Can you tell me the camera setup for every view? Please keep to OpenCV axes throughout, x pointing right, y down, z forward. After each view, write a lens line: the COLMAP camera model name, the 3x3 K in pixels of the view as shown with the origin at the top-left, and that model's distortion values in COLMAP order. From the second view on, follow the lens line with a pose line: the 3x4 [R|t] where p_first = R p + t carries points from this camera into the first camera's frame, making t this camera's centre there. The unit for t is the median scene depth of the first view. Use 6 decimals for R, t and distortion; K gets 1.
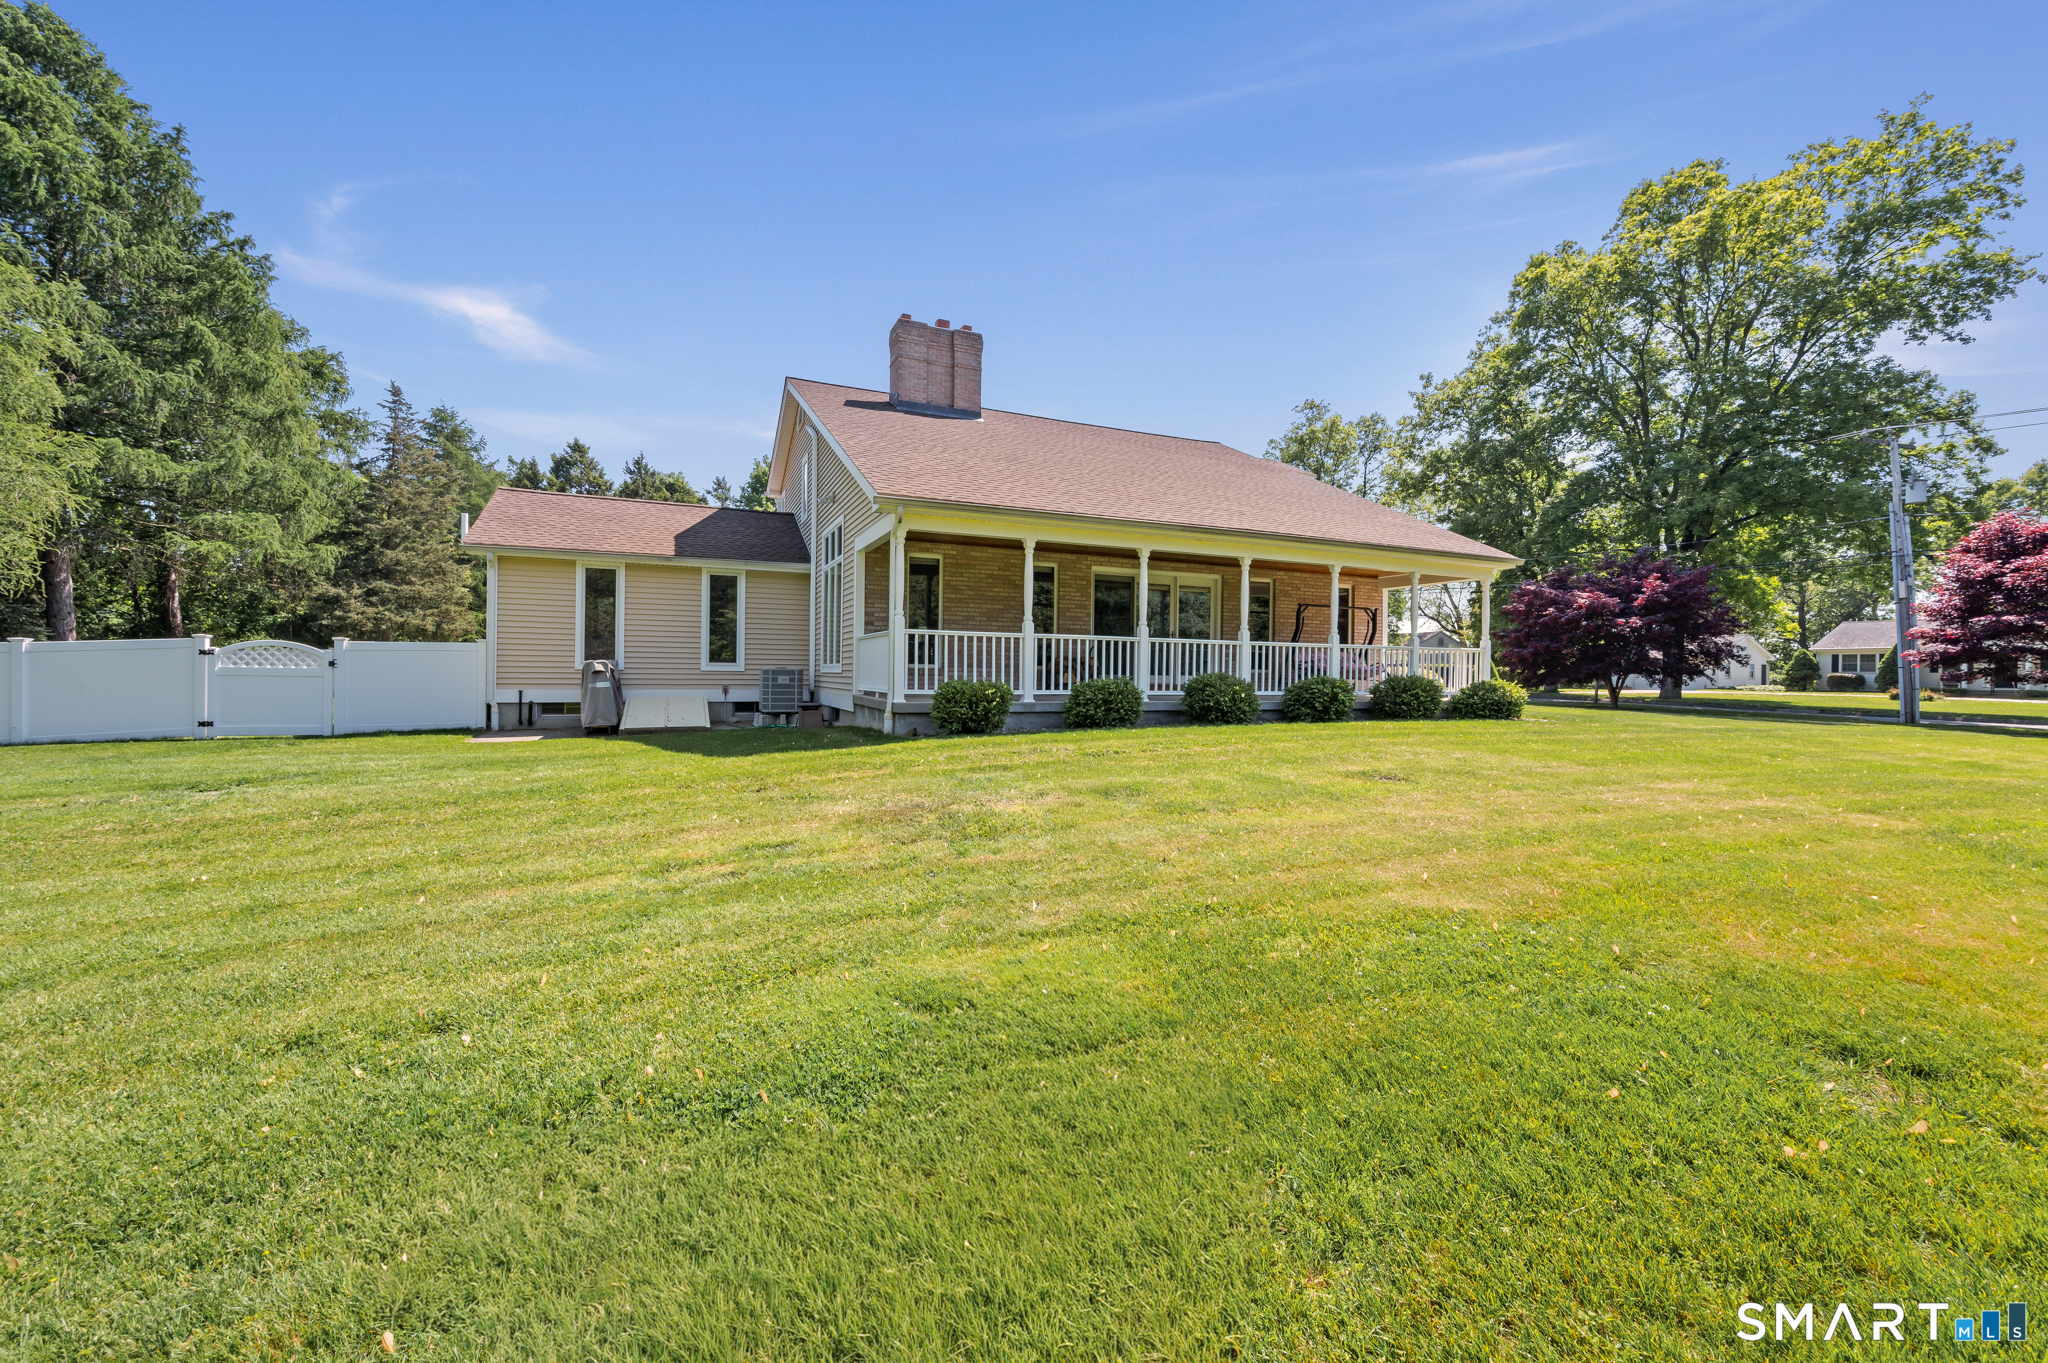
lens RADIAL K [[820.7, 0, 1035.0], [0, 820.7, 677.7], [0, 0, 1]] dist [-0.003860, 0.000129]
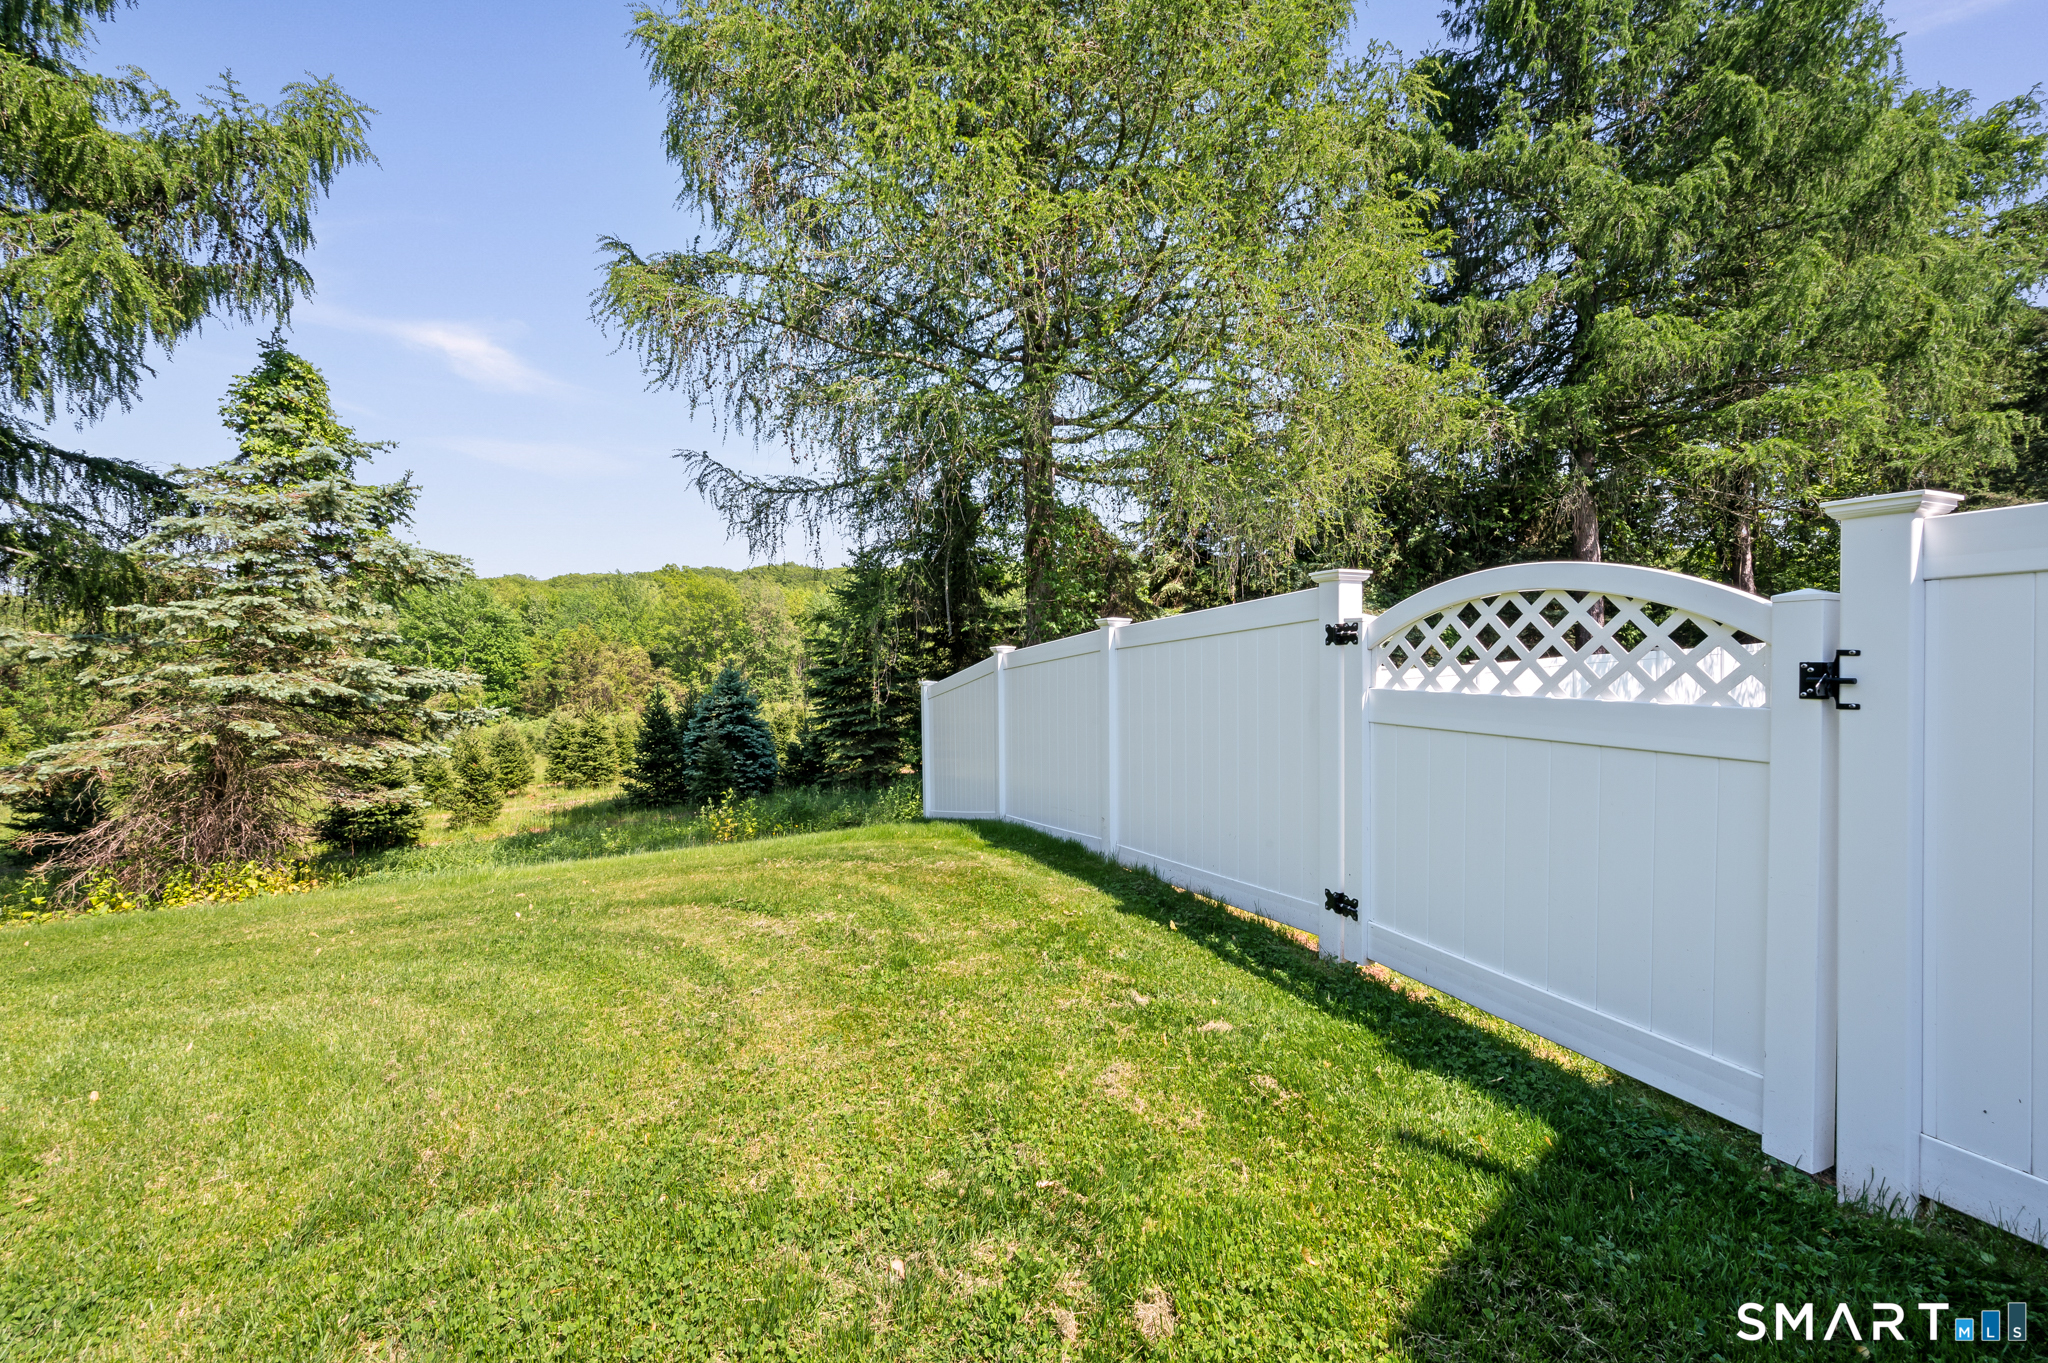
lens RADIAL K [[820.7, 0, 1037.1], [0, 820.7, 672.2], [0, 0, 1]] dist [-0.003860, 0.000129]
pose [[-0.023948, 0.008707, -0.999675, -0.697966], [0.002951, 0.999958, 0.008638, -0.020311], [0.999709, -0.002743, -0.023973, 0.849886]]
